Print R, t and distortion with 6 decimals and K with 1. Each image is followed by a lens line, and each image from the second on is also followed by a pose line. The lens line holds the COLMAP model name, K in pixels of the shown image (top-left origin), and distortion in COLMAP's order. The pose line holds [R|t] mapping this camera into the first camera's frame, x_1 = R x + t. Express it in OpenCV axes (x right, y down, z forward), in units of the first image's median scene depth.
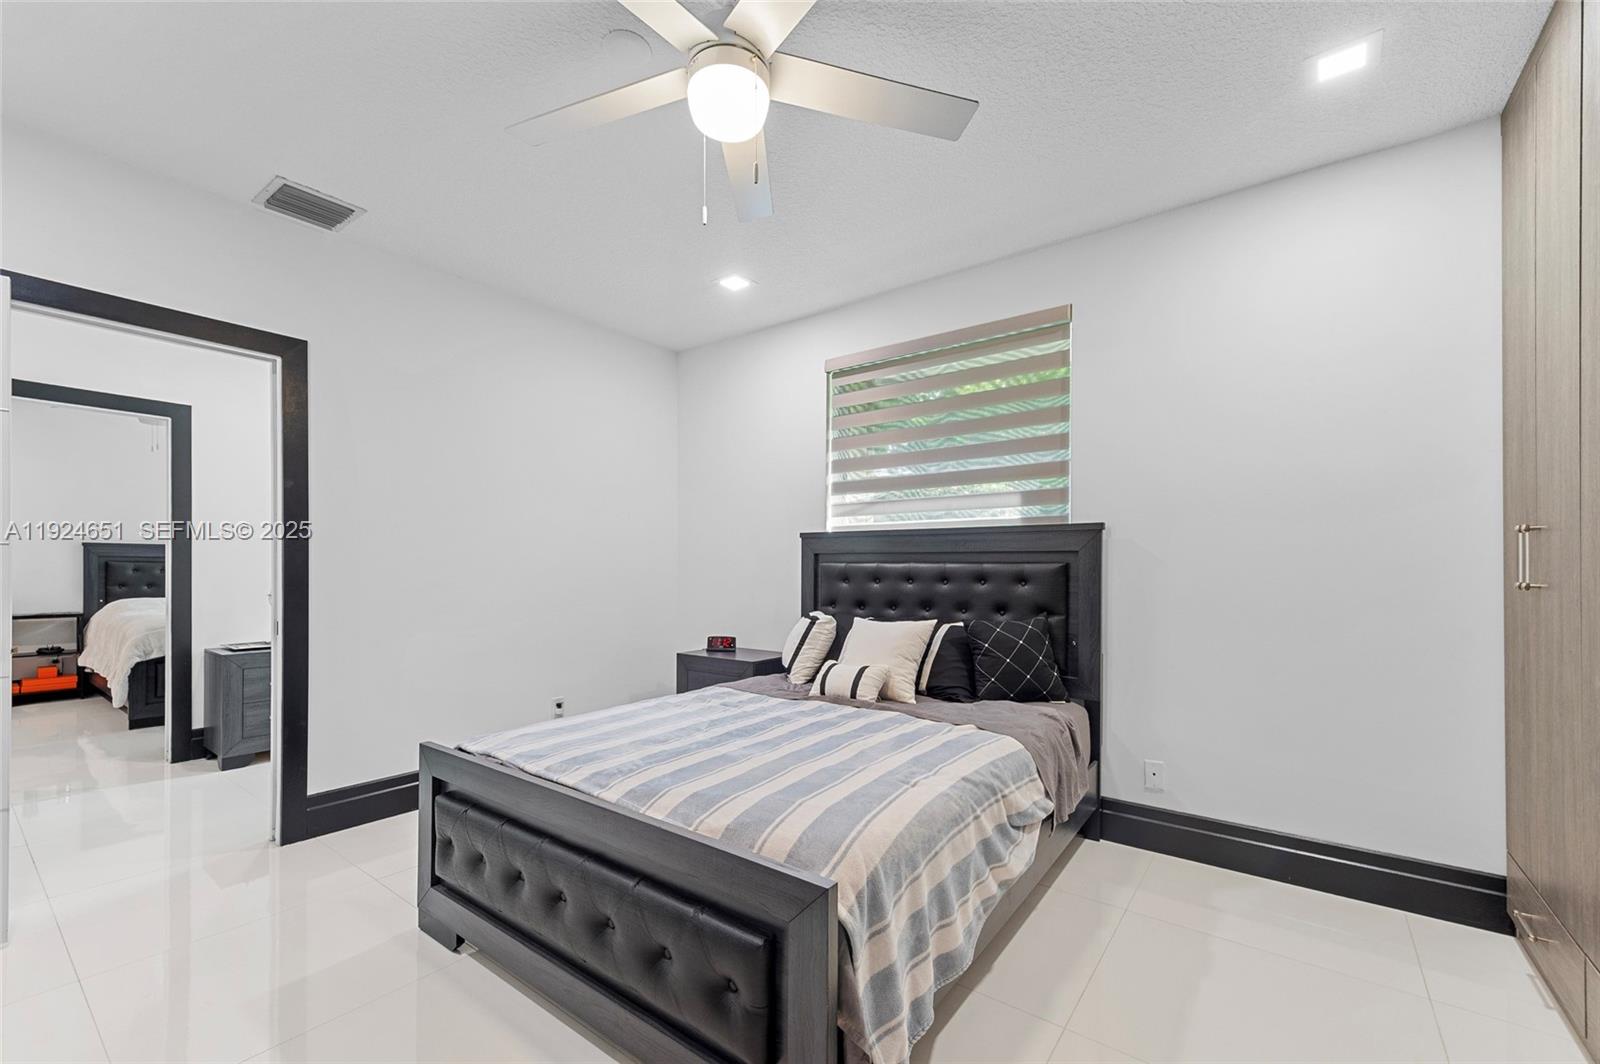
lens RADIAL K [[654.1, 0, 784.3], [0, 654.1, 564.4], [0, 0, 1]] dist [0.019402, -0.001632]
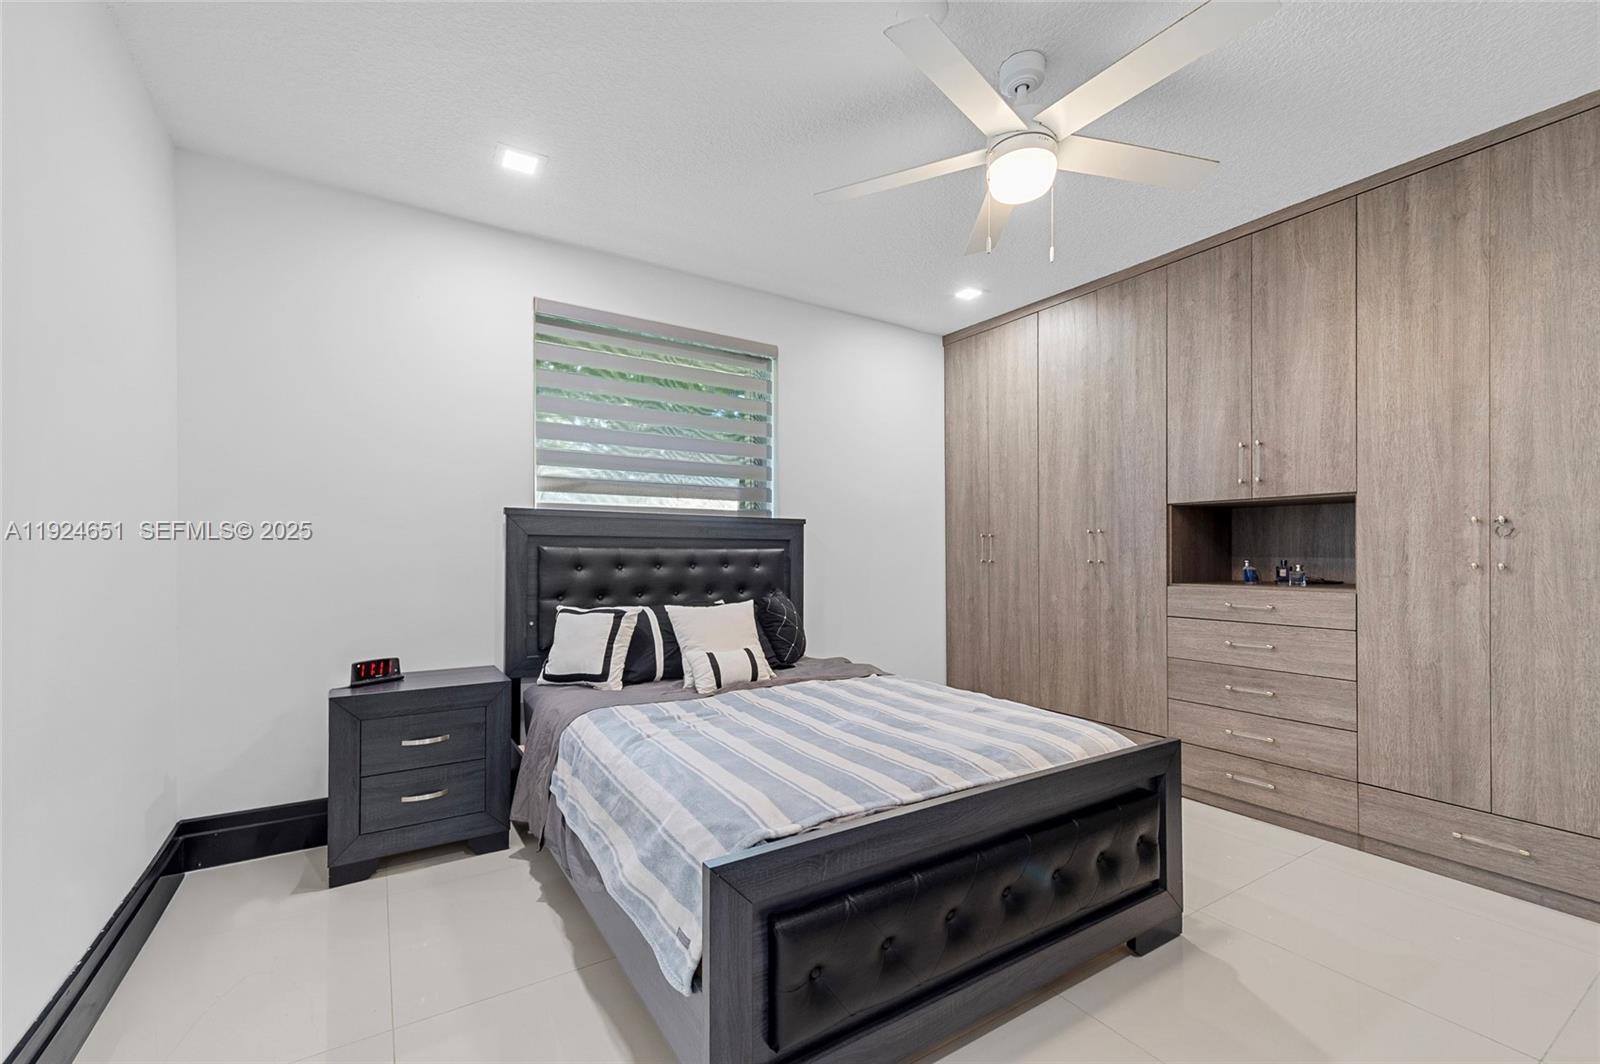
lens RADIAL K [[654.1, 0, 799.7], [0, 654.1, 545.6], [0, 0, 1]] dist [0.019402, -0.001632]
pose [[0.351081, 0.007891, 0.936312, -0.639044], [-0.007456, 0.999956, -0.005632, -0.001875], [-0.936315, -0.005004, 0.351125, 0.440864]]
